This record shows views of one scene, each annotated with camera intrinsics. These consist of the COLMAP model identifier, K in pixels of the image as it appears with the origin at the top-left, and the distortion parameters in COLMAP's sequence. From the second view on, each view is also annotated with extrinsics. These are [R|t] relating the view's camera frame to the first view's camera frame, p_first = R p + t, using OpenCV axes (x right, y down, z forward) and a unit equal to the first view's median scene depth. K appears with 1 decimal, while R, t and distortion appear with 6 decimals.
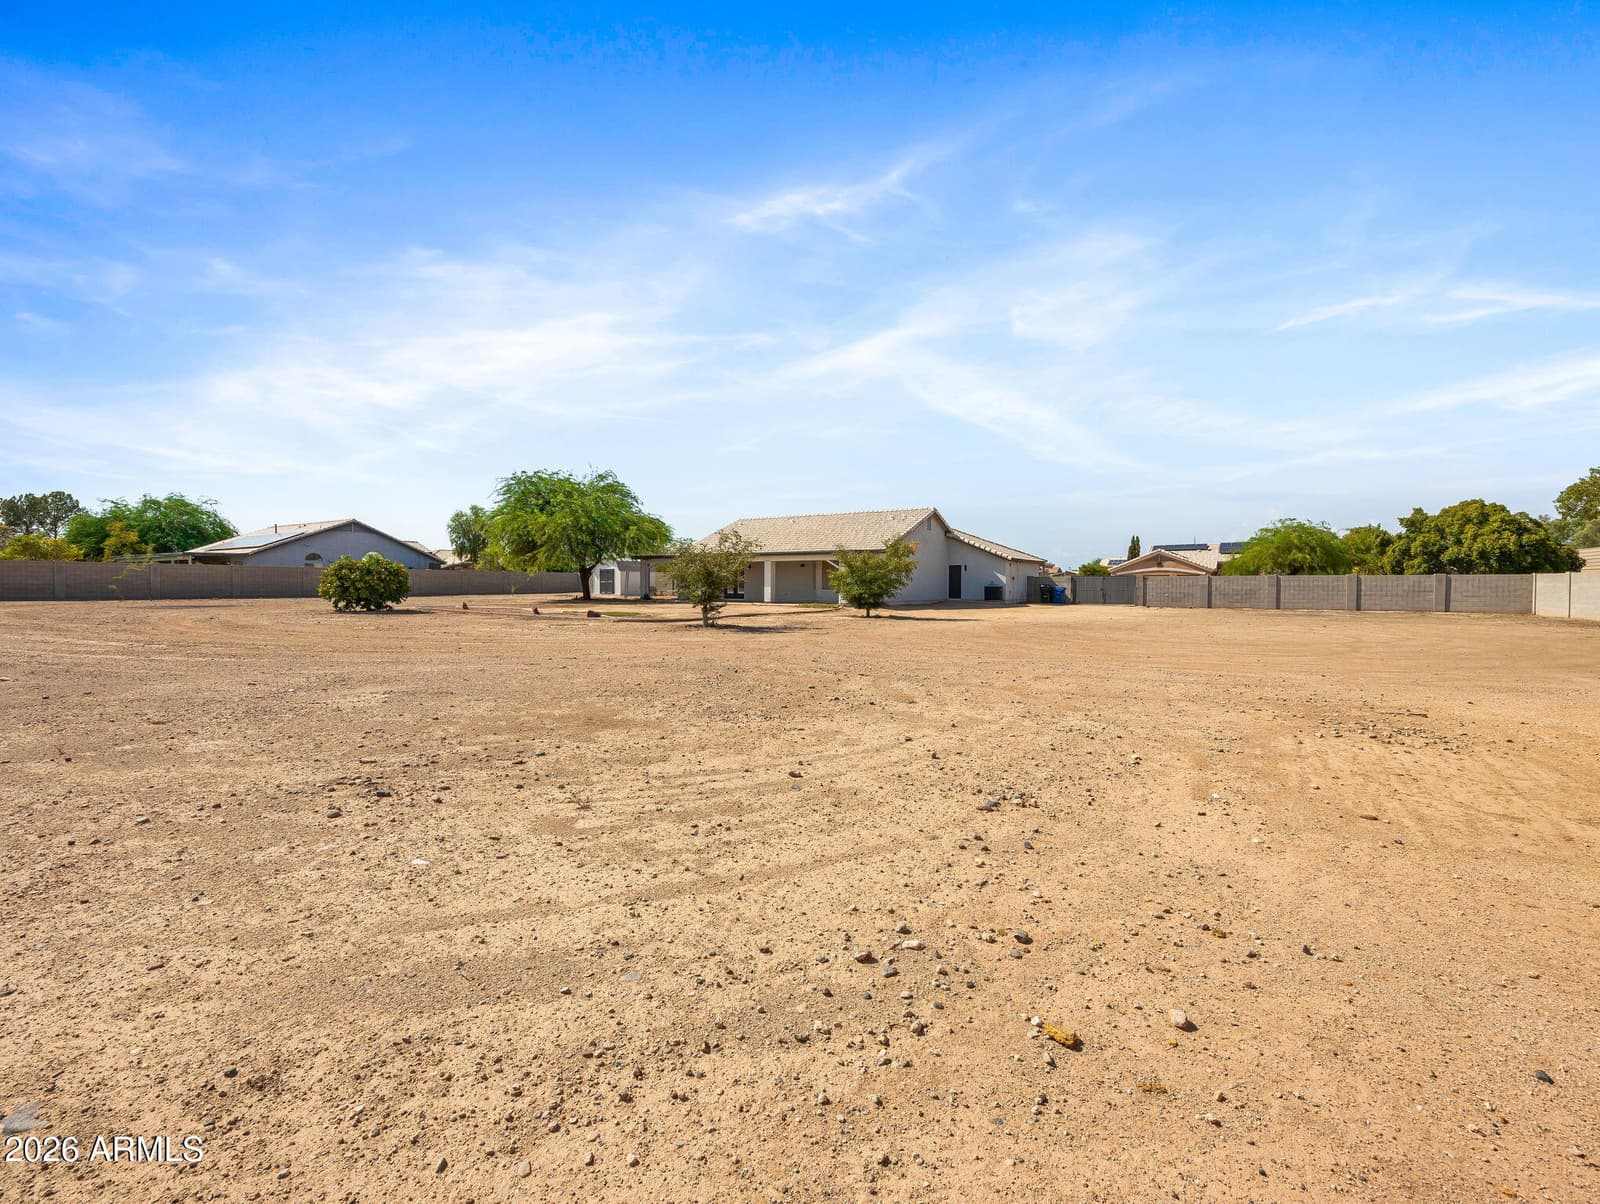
lens RADIAL K [[689.6, 0, 789.1], [0, 689.6, 588.1], [0, 0, 1]] dist [-0.003048, -0.000158]
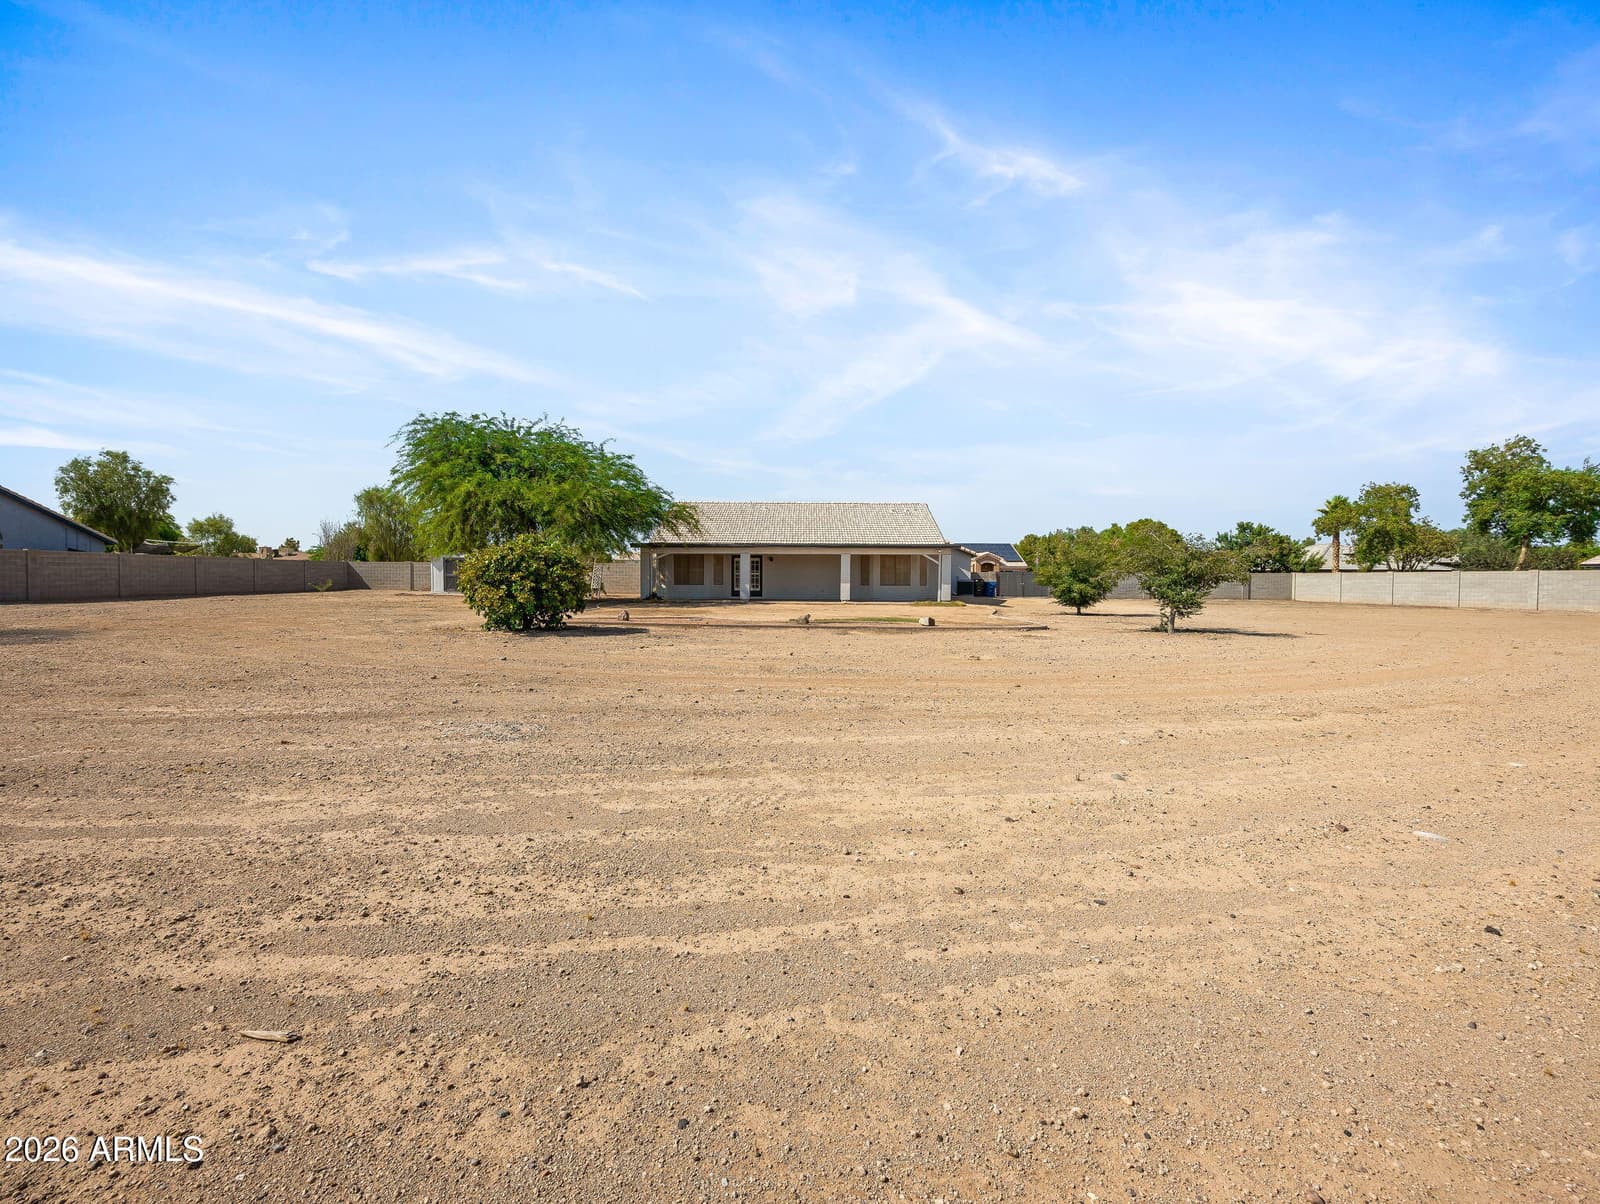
lens RADIAL K [[689.6, 0, 789.1], [0, 689.6, 588.1], [0, 0, 1]] dist [-0.003048, -0.000158]
pose [[0.833875, -0.007309, 0.551905, -0.507324], [0.000524, 0.999922, 0.012451, -0.005630], [-0.551953, -0.010094, 0.833814, 0.262286]]
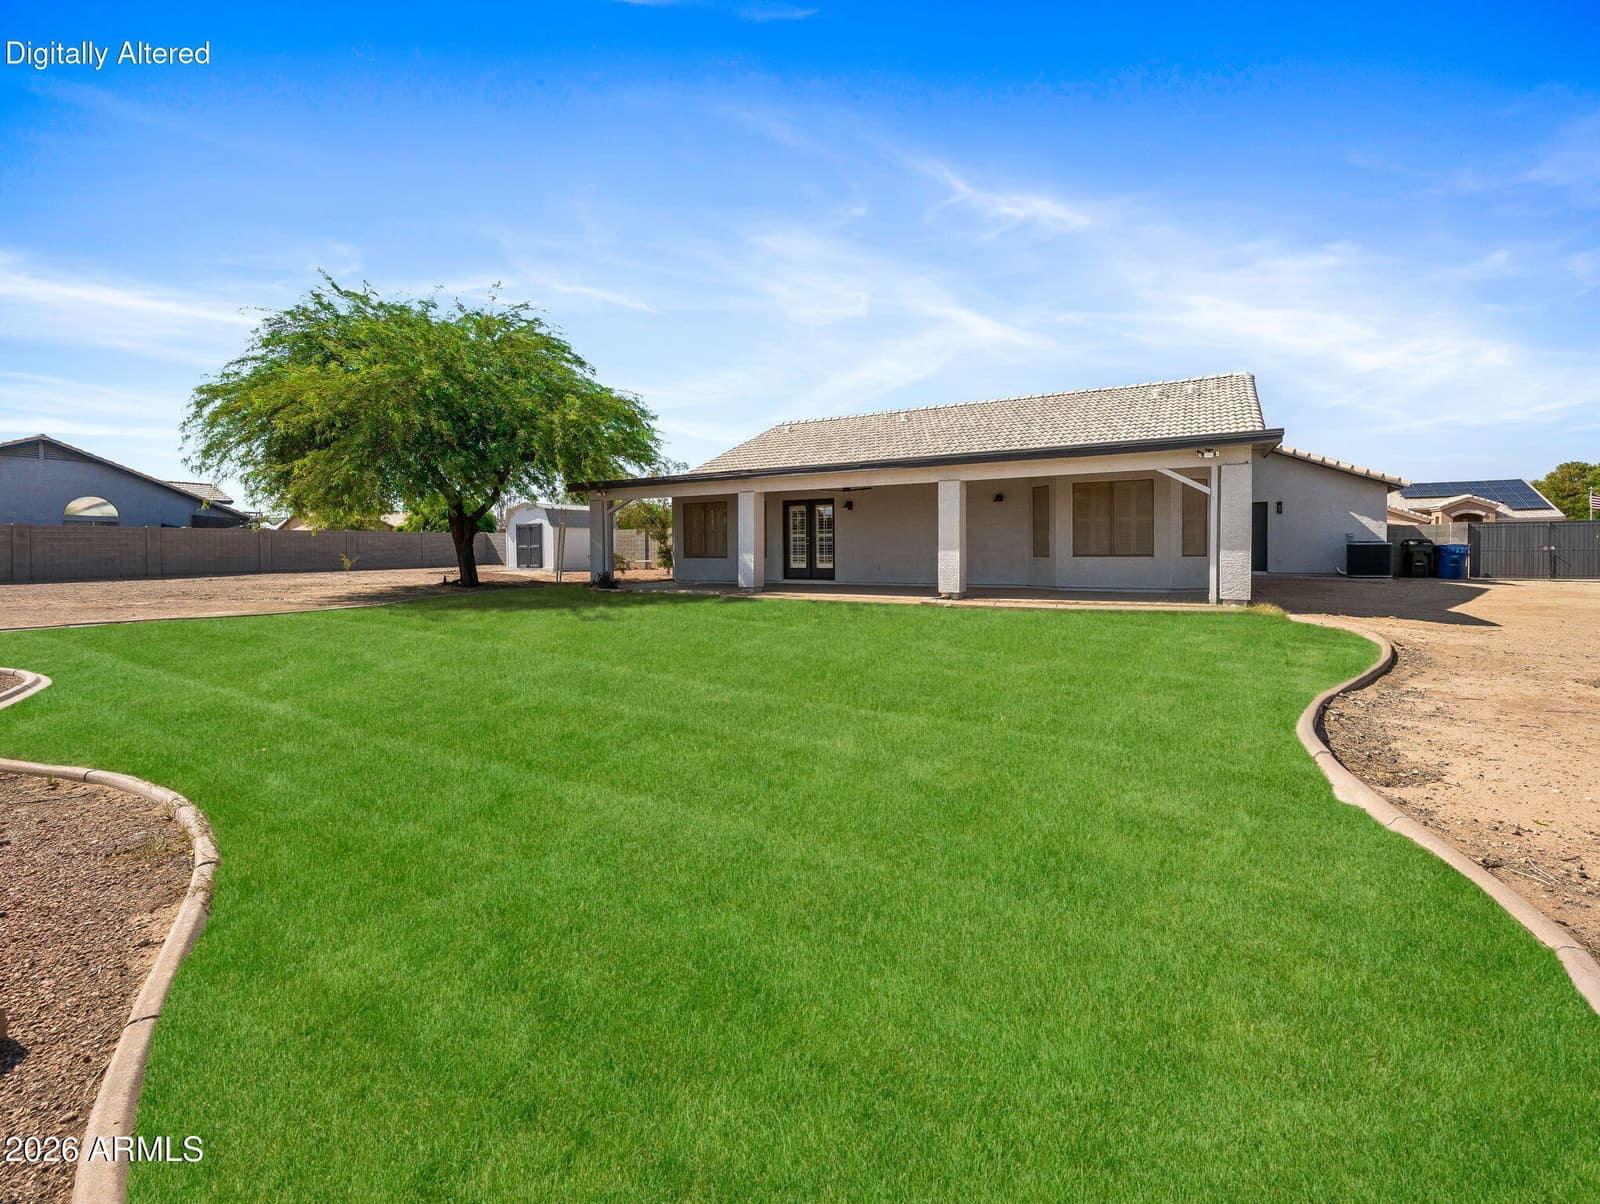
lens RADIAL K [[689.6, 0, 789.1], [0, 689.6, 588.1], [0, 0, 1]] dist [-0.003048, -0.000158]
pose [[0.997088, -0.016196, 0.074517, -0.125586], [0.012346, 0.998579, 0.051841, -0.002081], [-0.075250, -0.050770, 0.995871, 0.558958]]
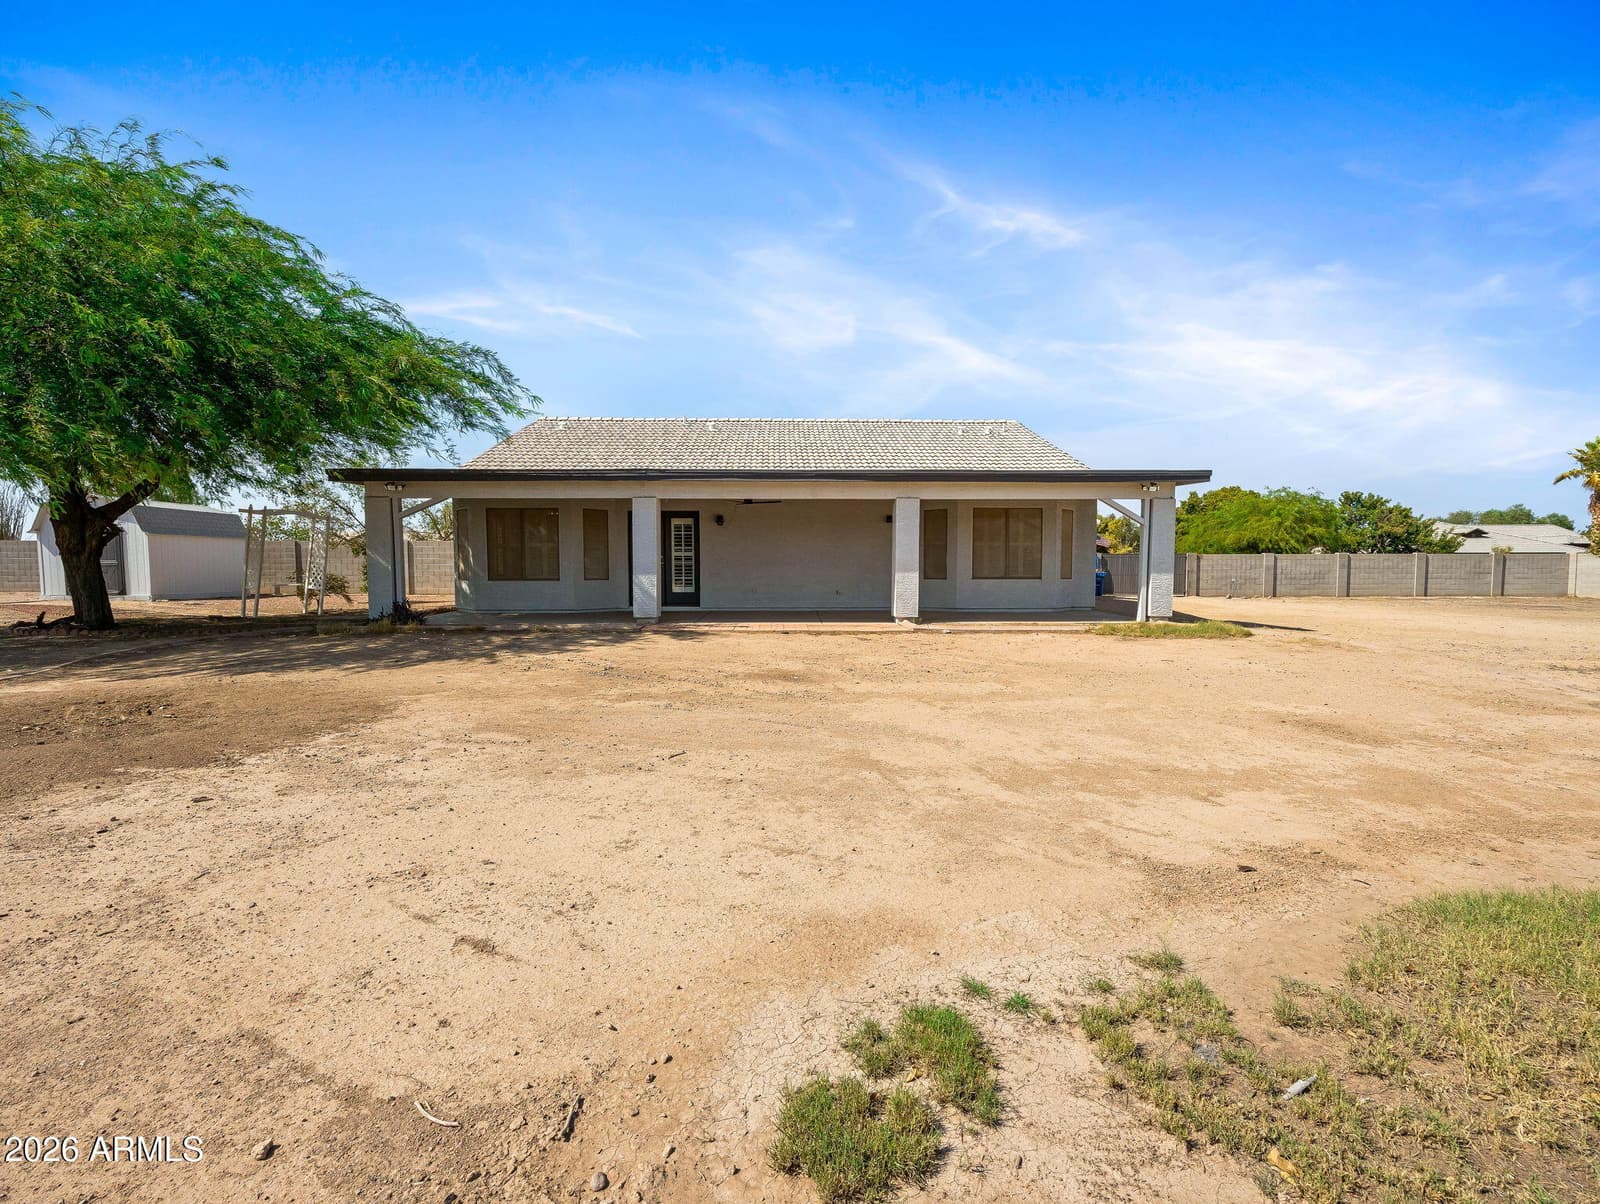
lens RADIAL K [[729.7, 0, 791.0], [0, 729.7, 593.5], [0, 0, 1]] dist [-0.000277, -0.000015]
pose [[0.809776, -0.023922, 0.586252, -0.255598], [0.007894, 0.999522, 0.029881, -0.002529], [-0.586687, -0.019569, 0.809578, 0.643242]]
